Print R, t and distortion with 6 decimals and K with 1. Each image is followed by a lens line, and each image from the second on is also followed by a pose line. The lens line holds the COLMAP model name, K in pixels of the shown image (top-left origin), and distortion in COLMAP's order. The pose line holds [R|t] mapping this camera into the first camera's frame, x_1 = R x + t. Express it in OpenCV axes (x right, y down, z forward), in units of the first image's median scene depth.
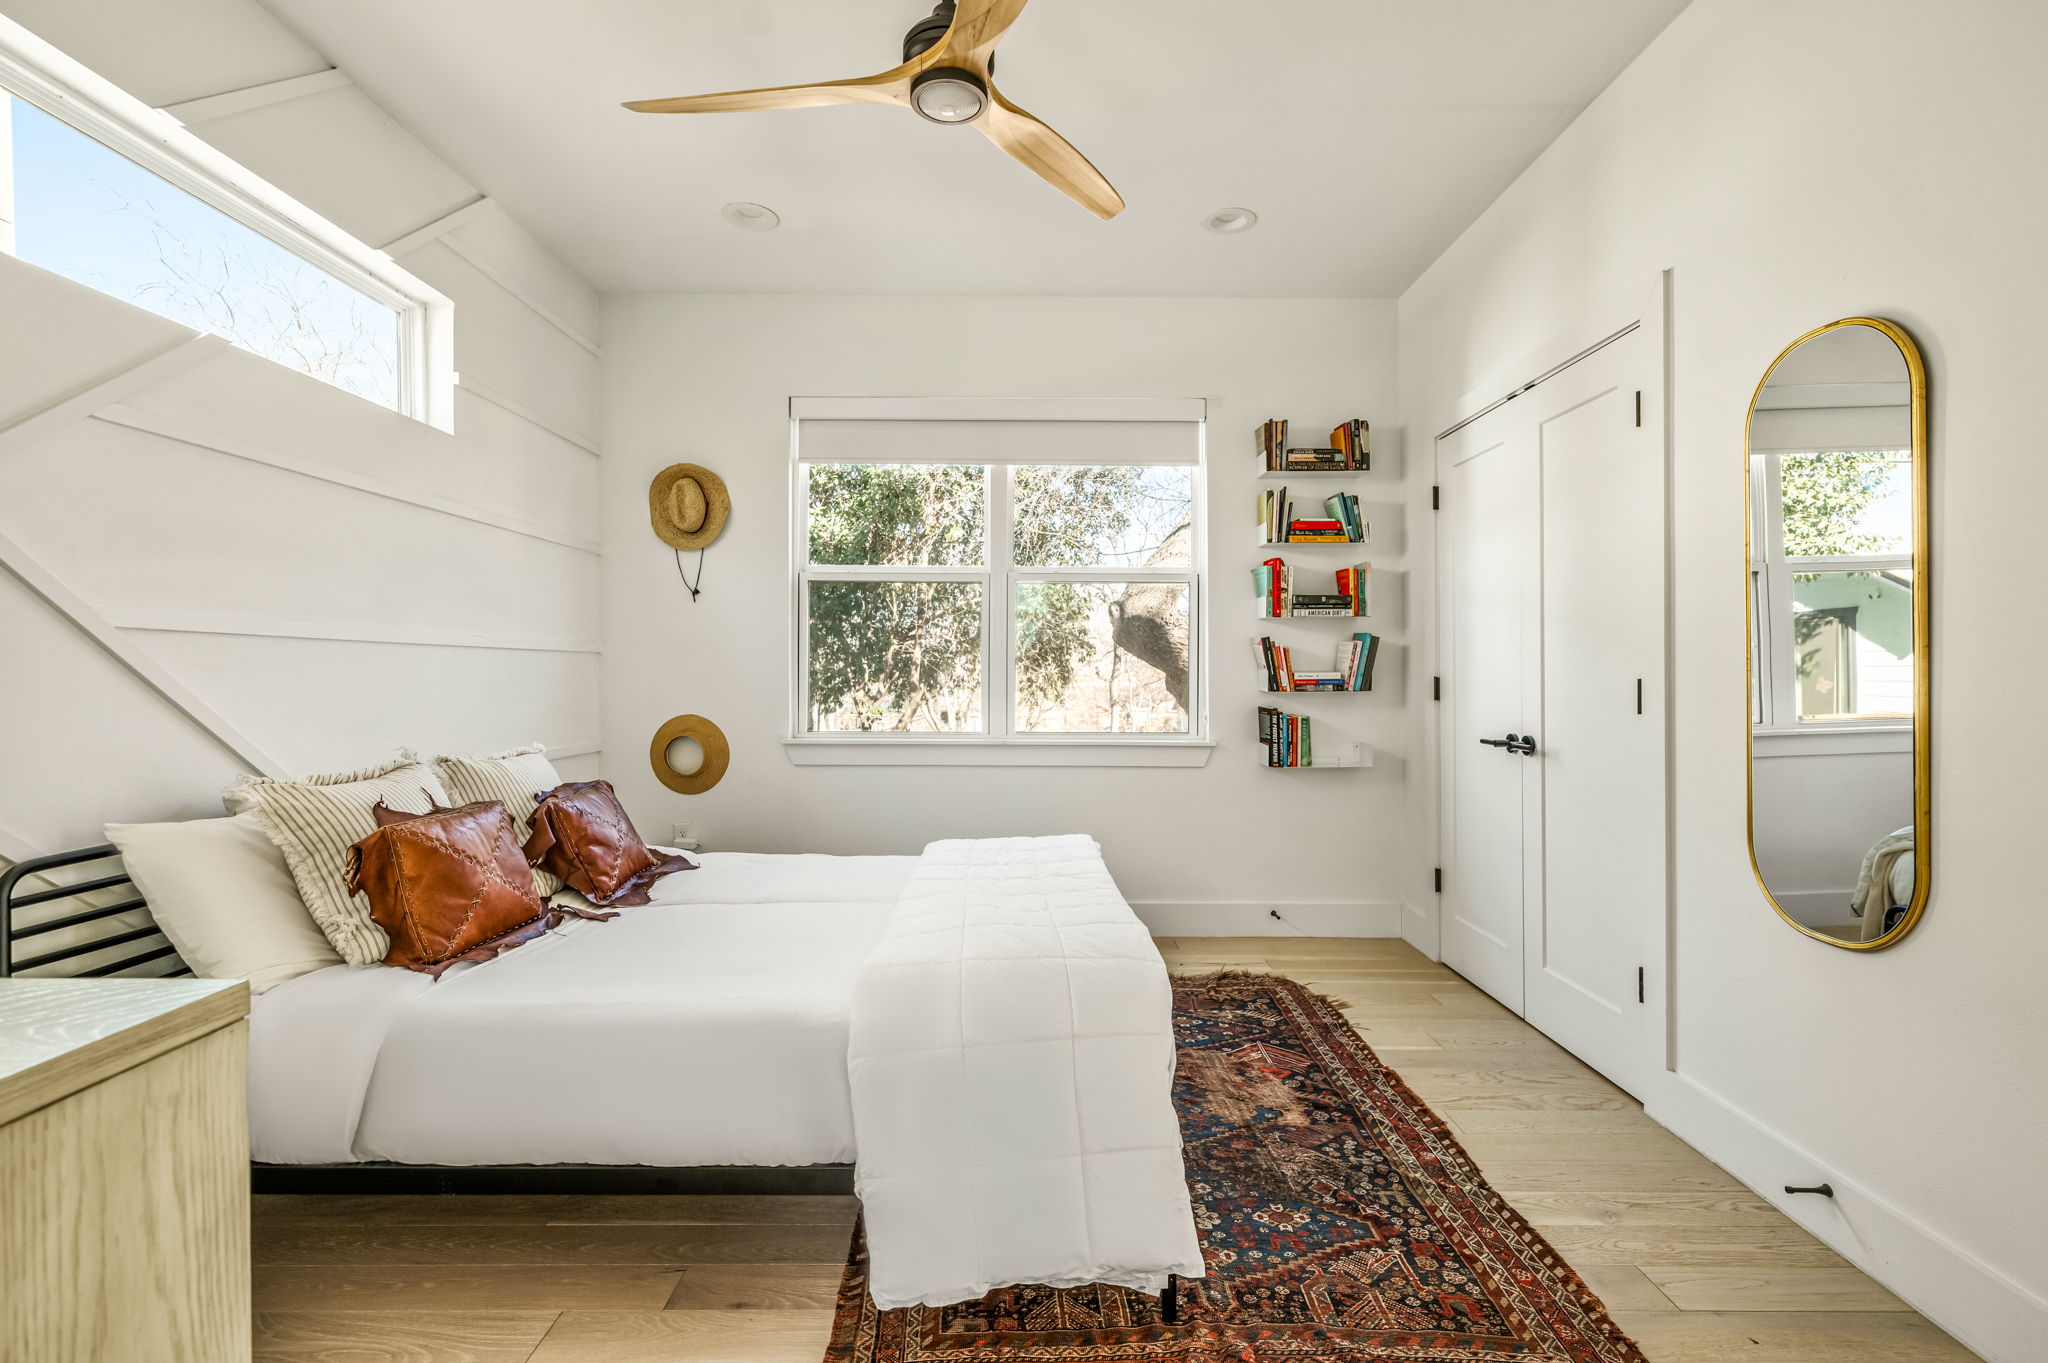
lens RADIAL K [[944.8, 0, 1019.4], [0, 944.8, 672.4], [0, 0, 1]] dist [0.003281, 0.000444]
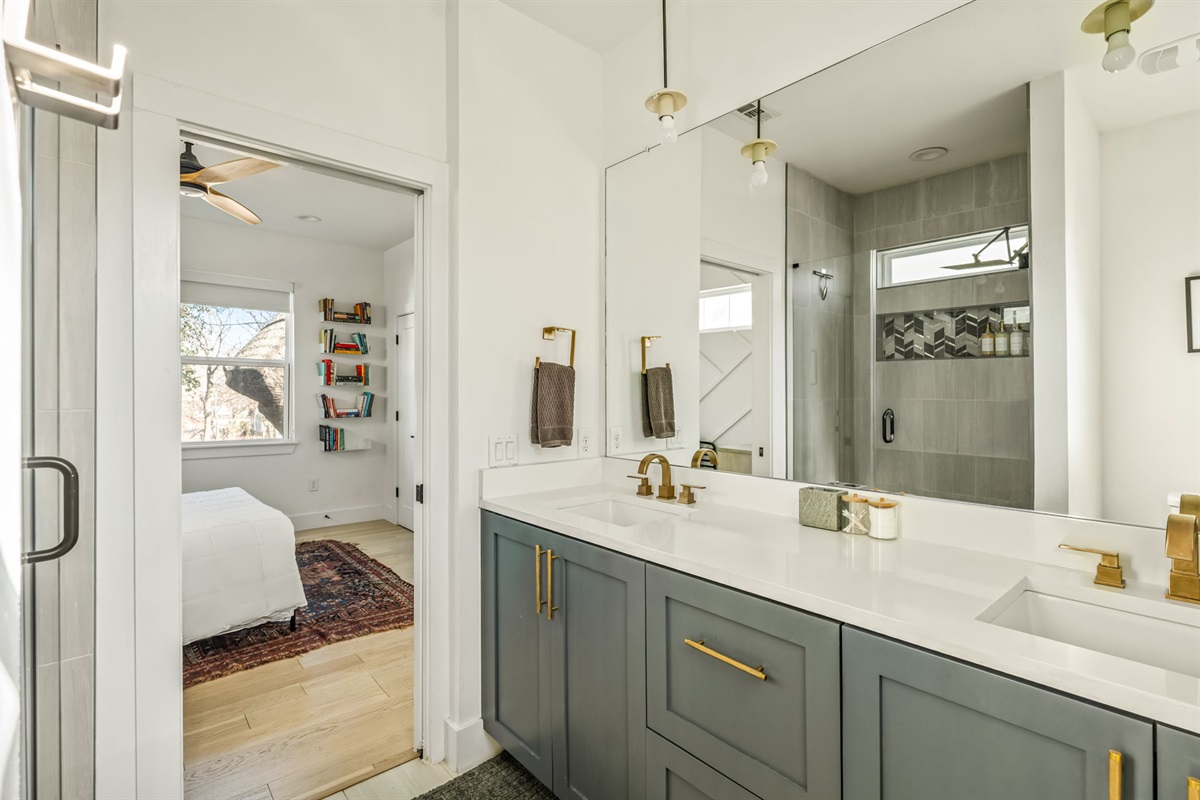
lens RADIAL K [[553.6, 0, 601.0], [0, 553.6, 391.9], [0, 0, 1]] dist [0.003281, 0.000444]
pose [[0.745870, 0.004569, 0.666076, -0.127222], [-0.004192, 0.999989, -0.002165, -0.042712], [-0.666078, -0.001177, 0.745881, -0.432795]]
